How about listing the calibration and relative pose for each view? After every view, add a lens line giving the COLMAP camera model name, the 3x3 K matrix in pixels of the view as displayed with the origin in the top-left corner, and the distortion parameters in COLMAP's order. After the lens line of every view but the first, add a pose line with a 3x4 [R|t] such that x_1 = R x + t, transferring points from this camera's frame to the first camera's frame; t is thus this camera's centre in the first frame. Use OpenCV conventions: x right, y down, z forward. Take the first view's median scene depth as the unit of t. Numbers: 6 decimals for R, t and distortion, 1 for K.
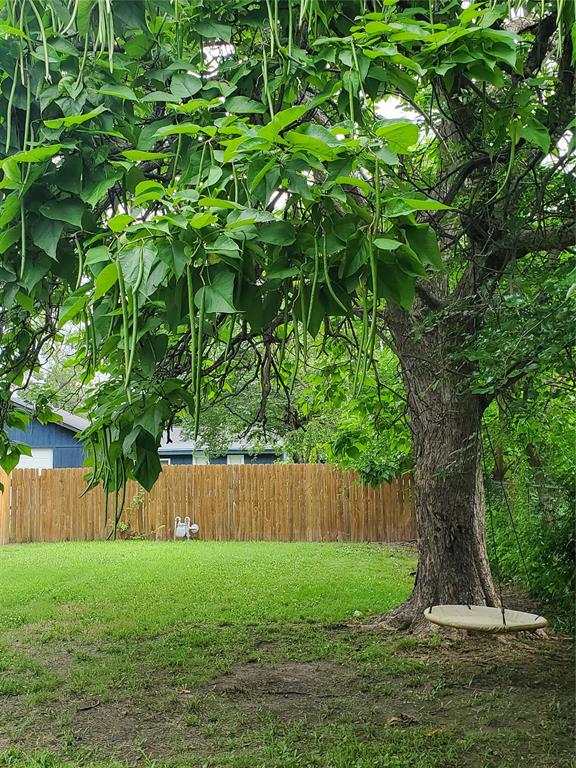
lens RADIAL K [[607.1, 0, 285.5], [0, 607.1, 369.1], [0, 0, 1]] dist [0.005993, 0.001947]
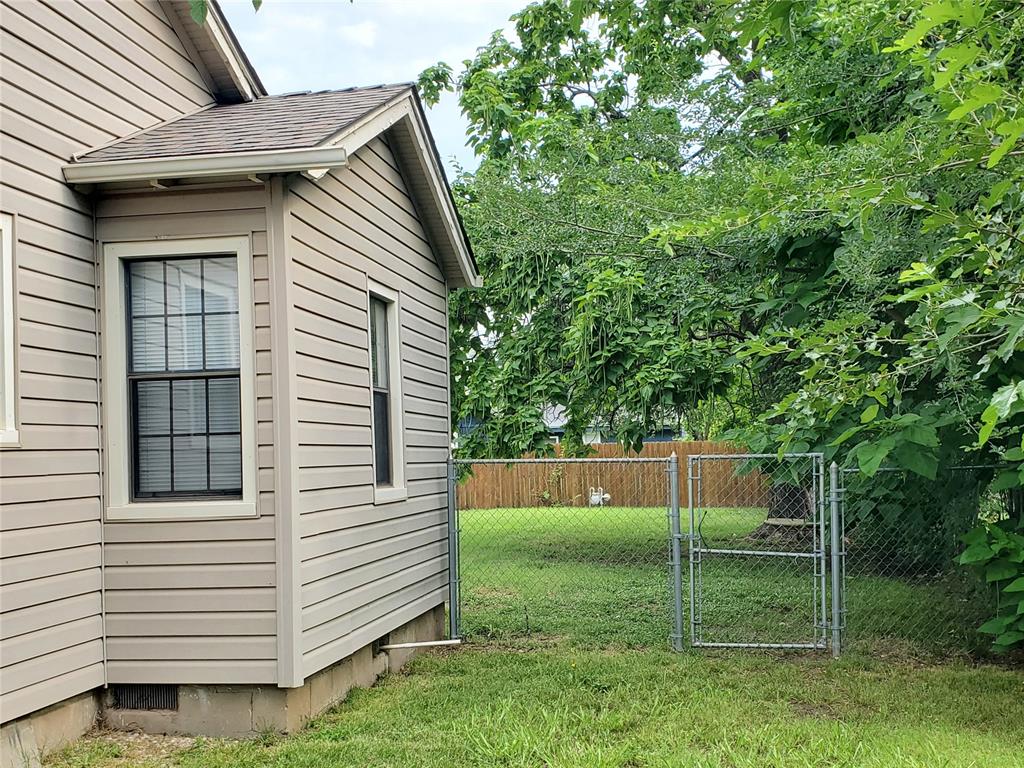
lens RADIAL K [[809.5, 0, 509.2], [0, 809.5, 399.8], [0, 0, 1]] dist [0.005993, 0.001947]
pose [[0.977689, -0.022815, -0.208817, -0.004141], [0.044291, 0.994126, 0.098755, -0.084999], [0.205338, -0.105800, 0.972956, -0.531093]]
